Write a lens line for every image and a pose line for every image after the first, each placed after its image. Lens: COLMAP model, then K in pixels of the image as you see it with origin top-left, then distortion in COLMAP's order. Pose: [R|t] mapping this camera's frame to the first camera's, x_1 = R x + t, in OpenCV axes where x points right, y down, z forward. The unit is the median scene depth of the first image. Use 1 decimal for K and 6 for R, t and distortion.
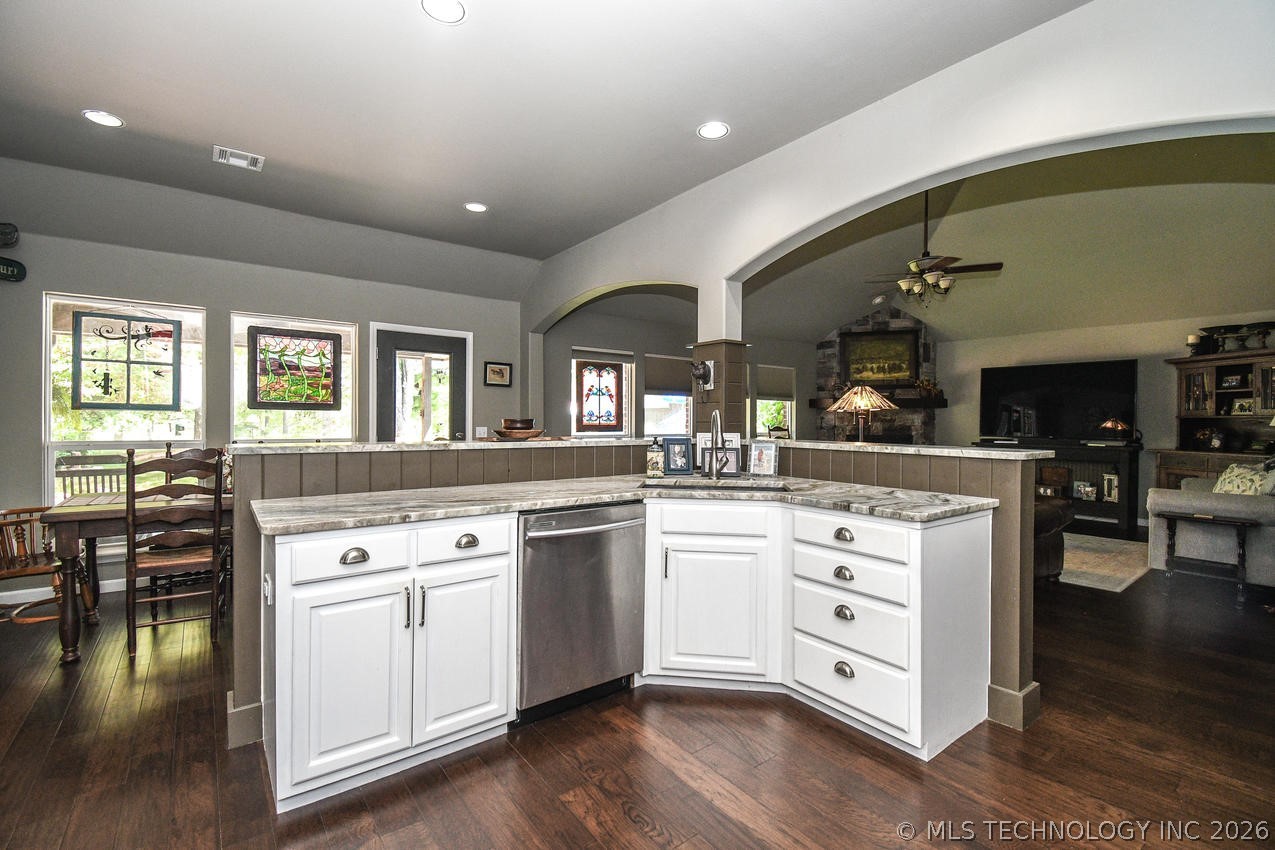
lens RADIAL K [[568.8, 0, 643.4], [0, 568.8, 428.8], [0, 0, 1]] dist [0.028628, -0.003561]
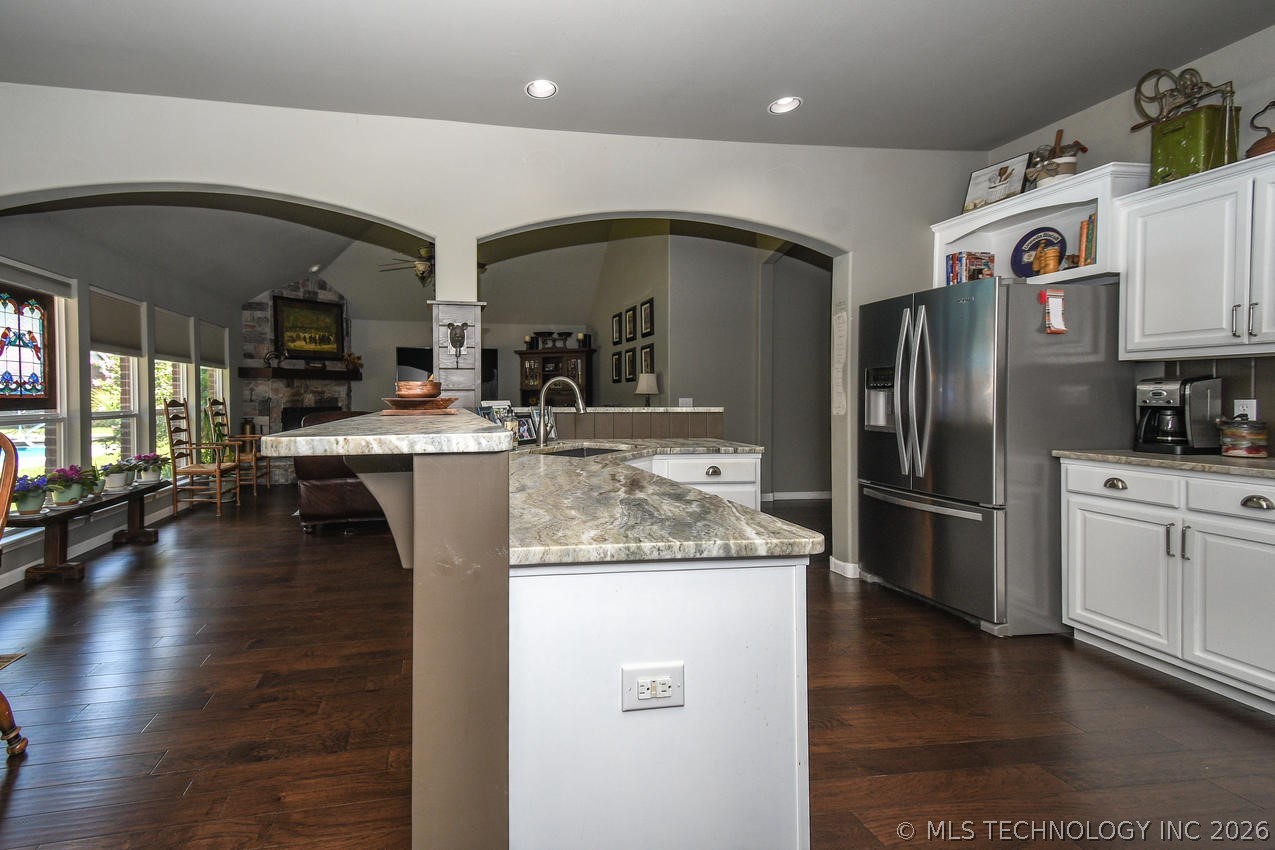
lens RADIAL K [[568.8, 0, 533.6], [0, 568.8, 405.5], [0, 0, 1]] dist [0.028628, -0.003561]
pose [[0.466509, -0.020946, 0.884268, -0.360454], [0.017386, 0.999744, 0.014509, 0.001799], [-0.884345, 0.008606, 0.466754, 0.265826]]
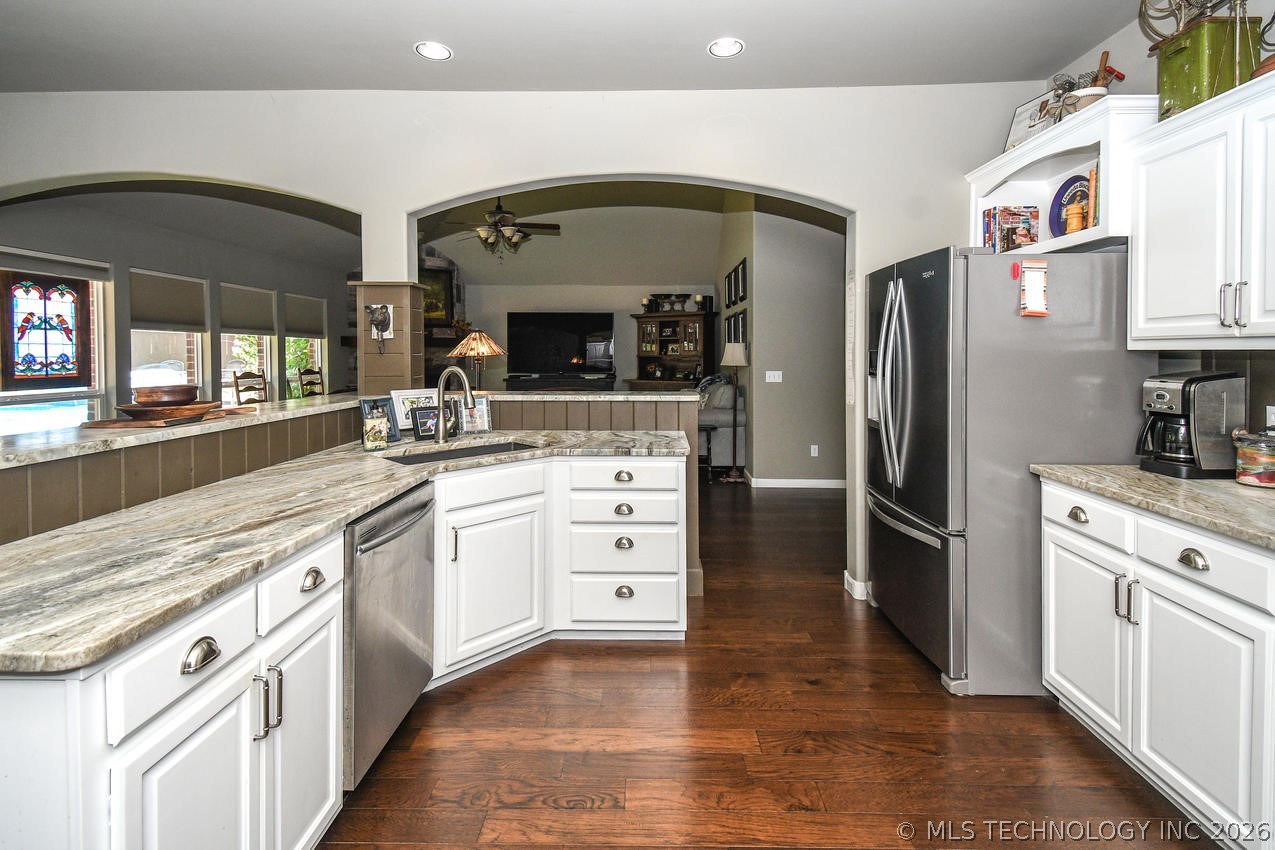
lens RADIAL K [[597.5, 0, 656.6], [0, 597.5, 362.3], [0, 0, 1]] dist [0.015109, -0.006411]
pose [[0.604197, -0.020225, 0.796578, -0.200780], [0.016386, 0.999782, 0.012956, -0.021088], [-0.796667, 0.005225, 0.604396, 0.076349]]
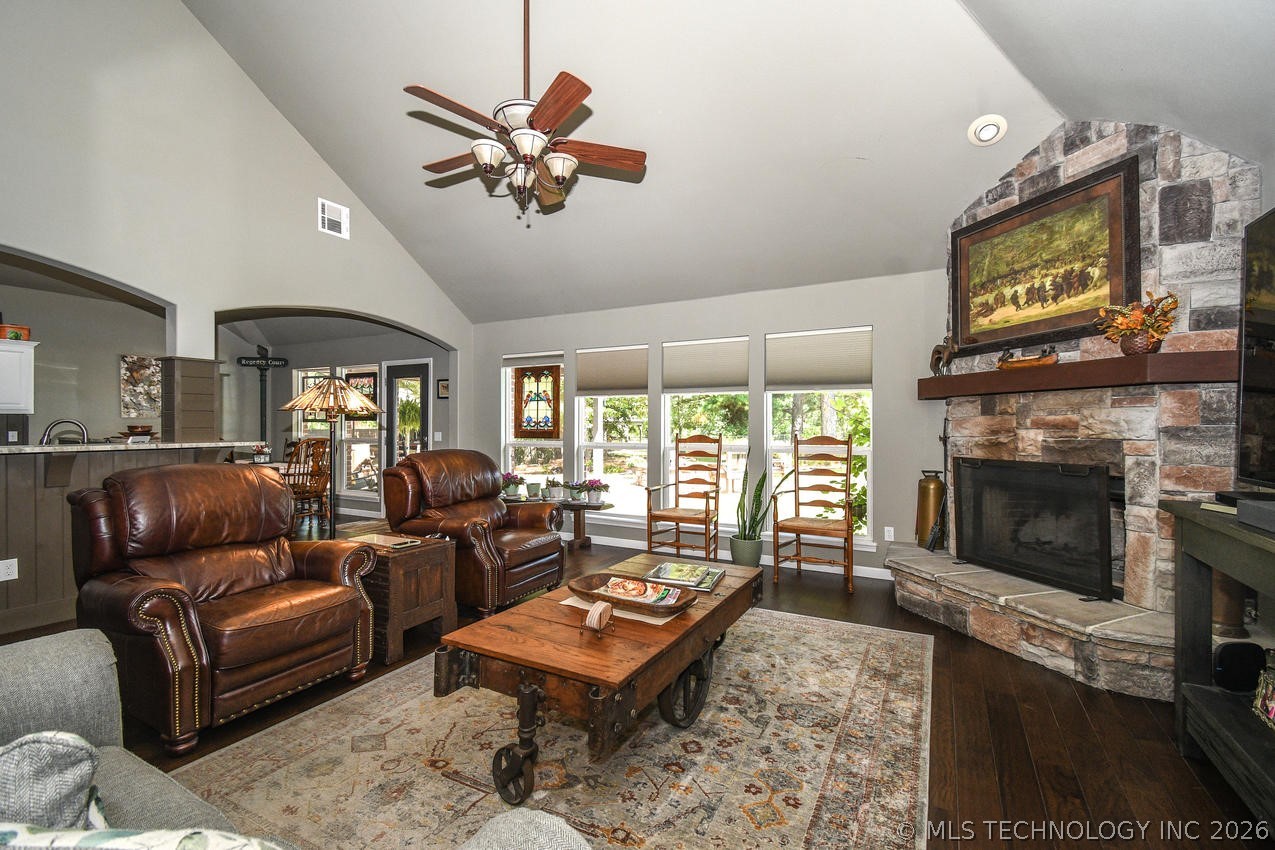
lens RADIAL K [[568.8, 0, 602.3], [0, 568.8, 427.3], [0, 0, 1]] dist [0.028628, -0.003561]
pose [[0.387441, -0.001928, -0.921892, 0.864140], [-0.008874, 0.999944, -0.005820, -0.009283], [0.921852, 0.010436, 0.387402, 0.736109]]
